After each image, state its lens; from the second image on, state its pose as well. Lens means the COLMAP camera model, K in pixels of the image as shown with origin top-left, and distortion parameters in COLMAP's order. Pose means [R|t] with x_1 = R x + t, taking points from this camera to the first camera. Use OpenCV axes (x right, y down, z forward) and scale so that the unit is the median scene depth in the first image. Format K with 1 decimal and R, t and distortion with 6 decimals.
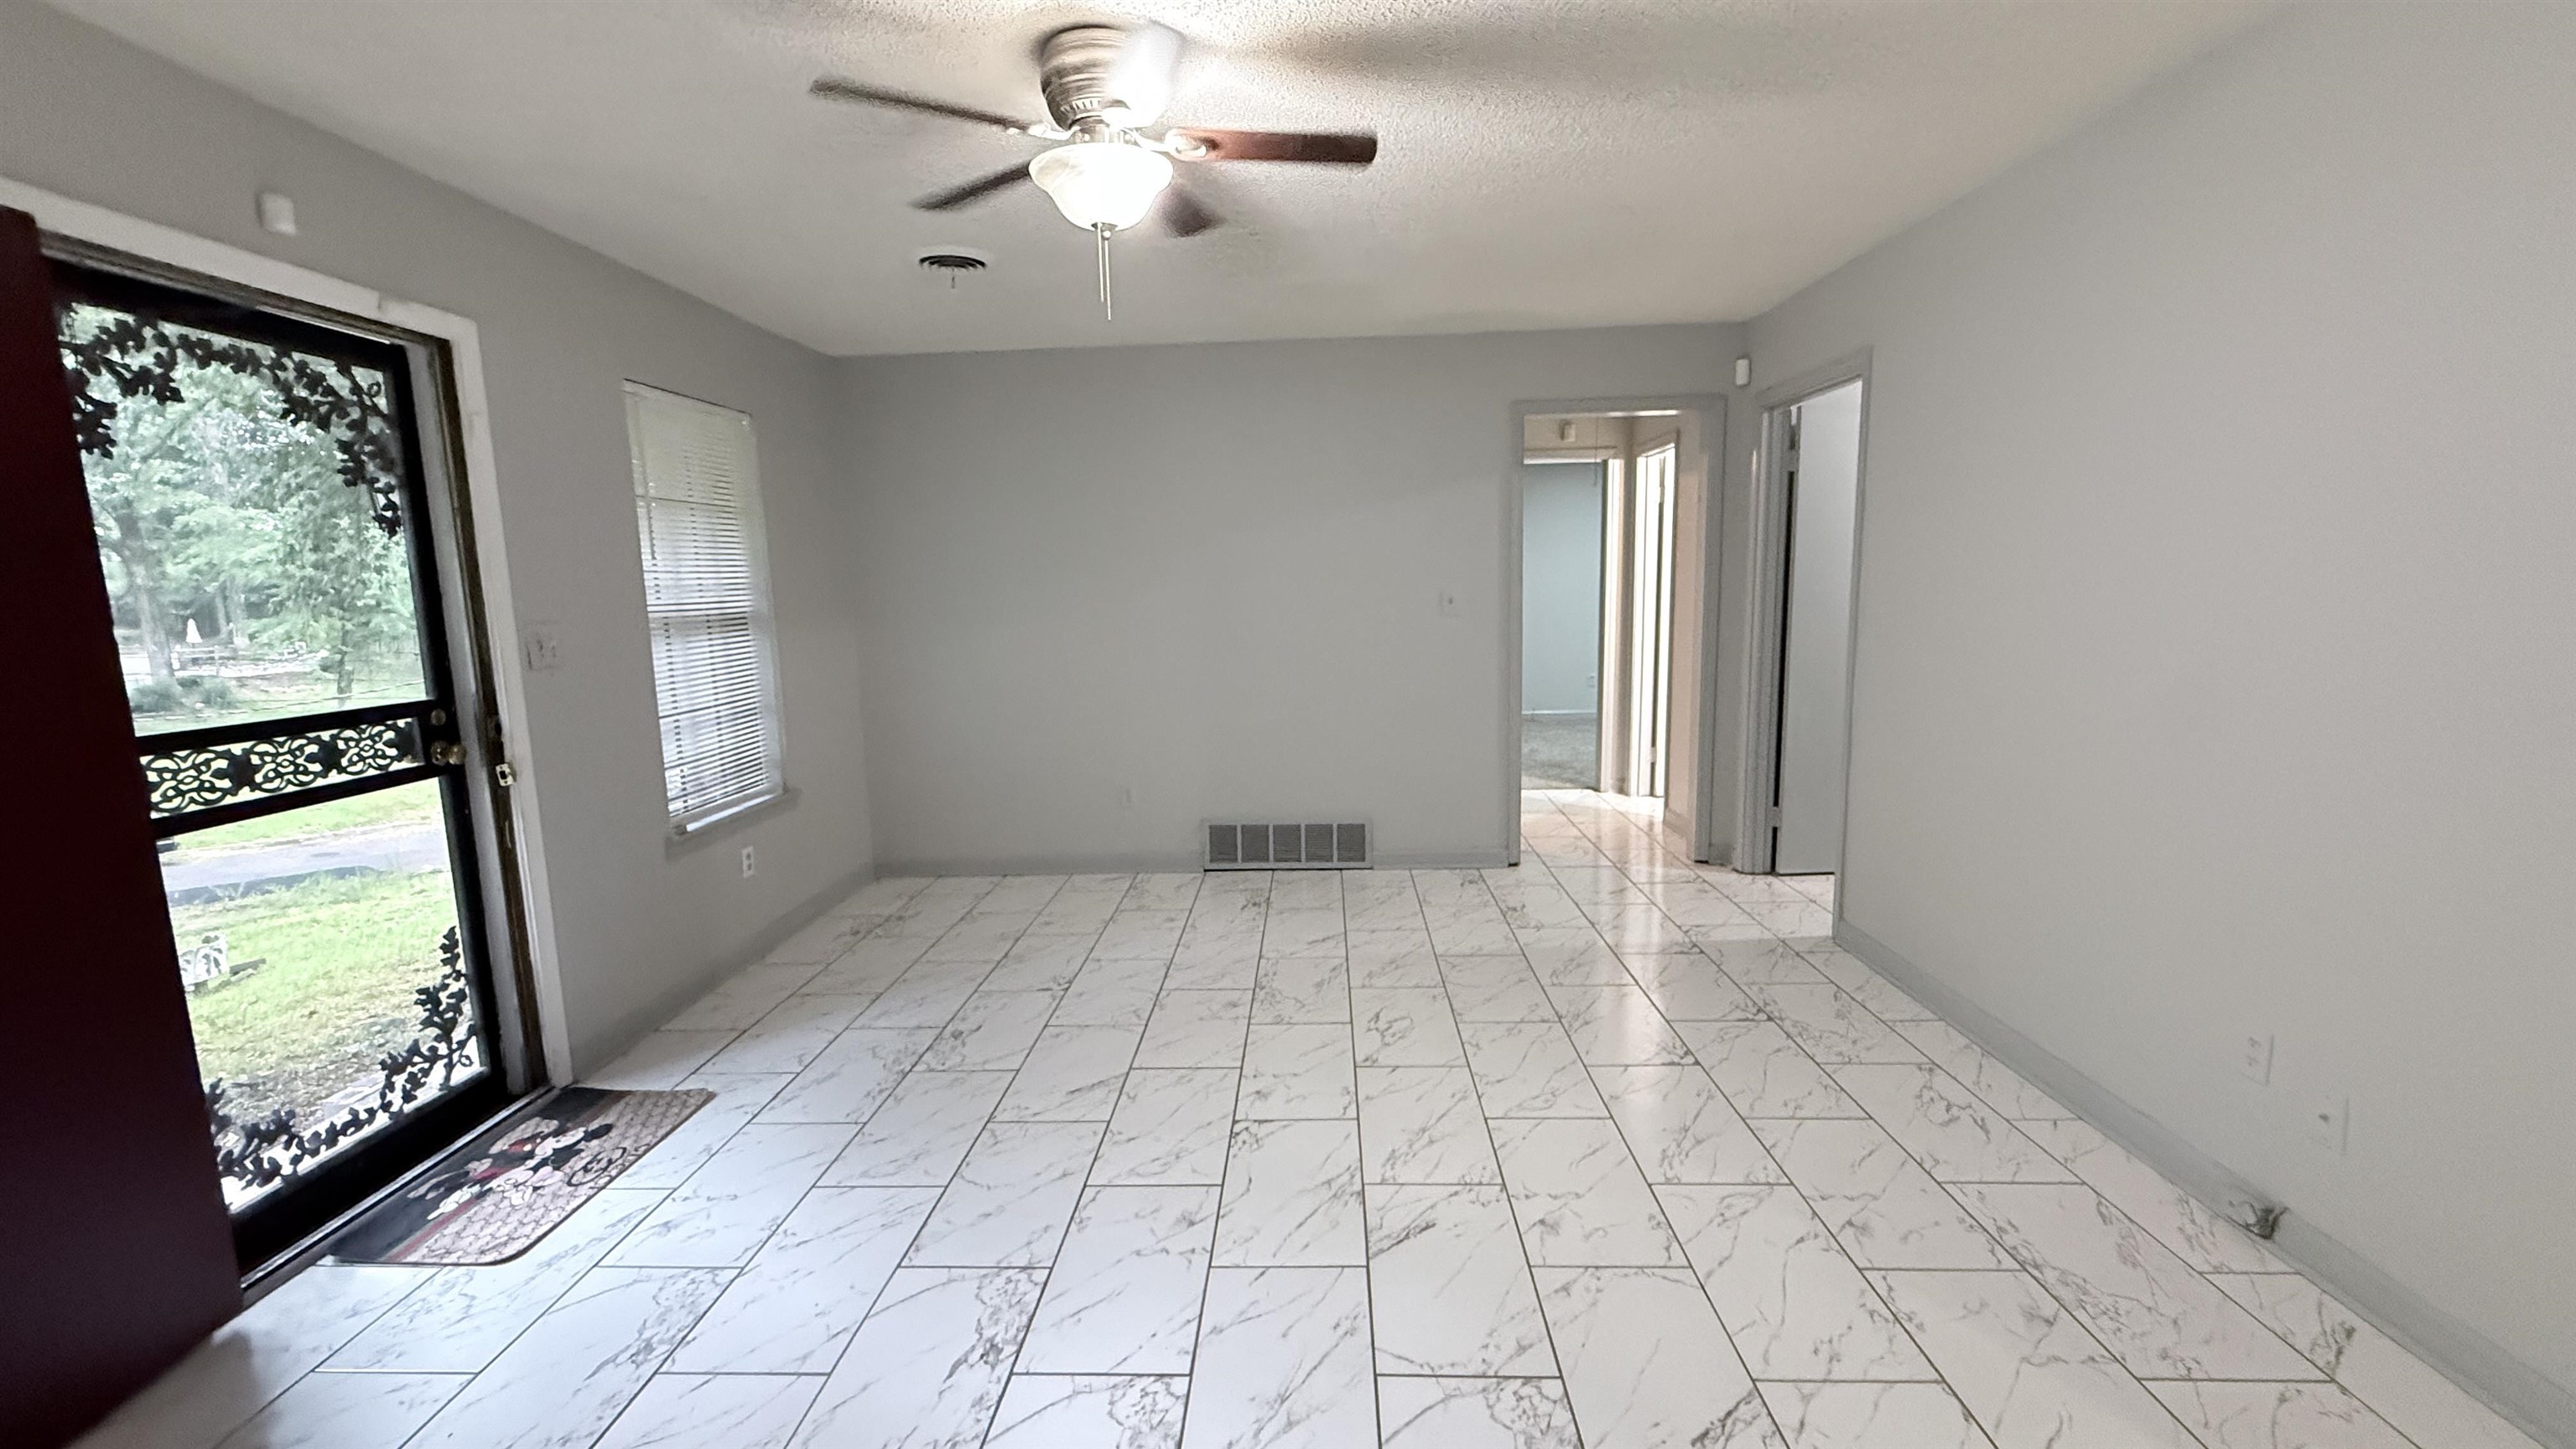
lens RADIAL K [[1029.2, 0, 1281.8], [0, 1029.2, 738.0], [0, 0, 1]] dist [-0.028326, -0.000002]
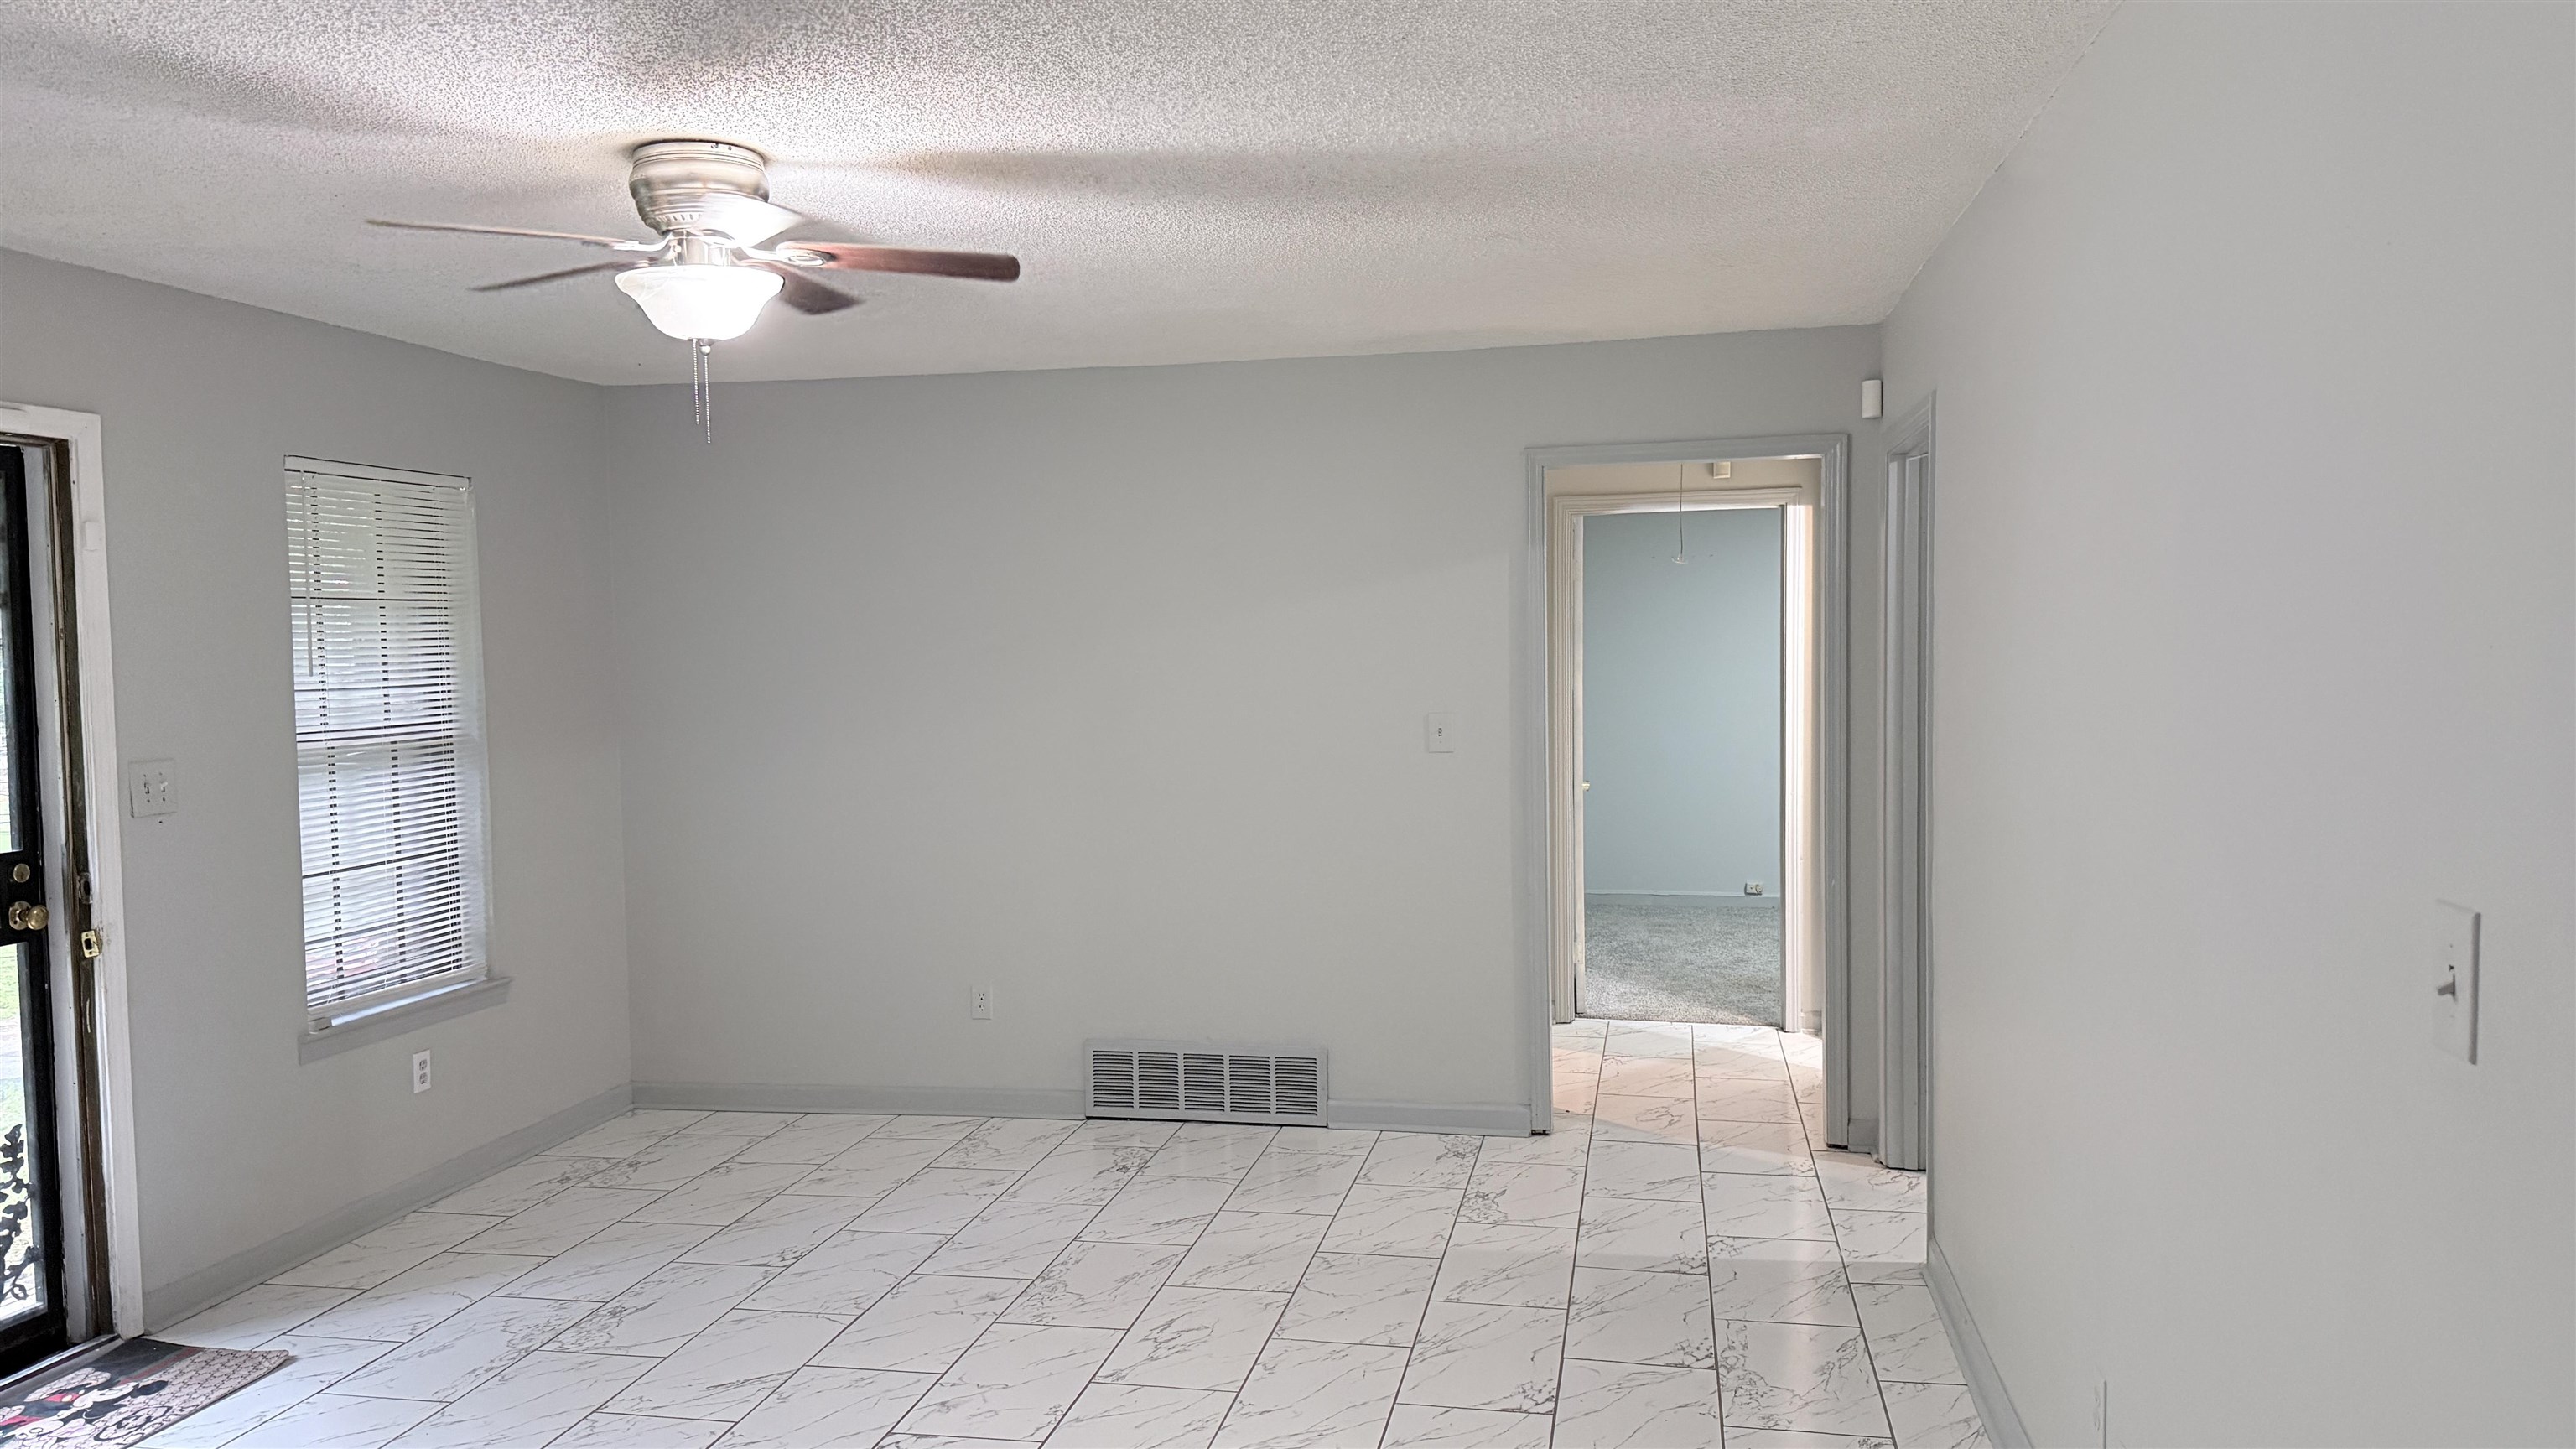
lens RADIAL K [[1807.2, 0, 1288.0], [0, 1807.2, 724.5], [0, 0, 1]] dist [-0.040806, -0.003929]
pose [[0.988673, 0.010737, -0.149704, 0.403317], [-0.026041, 0.994582, -0.100644, -0.021263], [0.147812, 0.103402, 0.983595, -0.291764]]
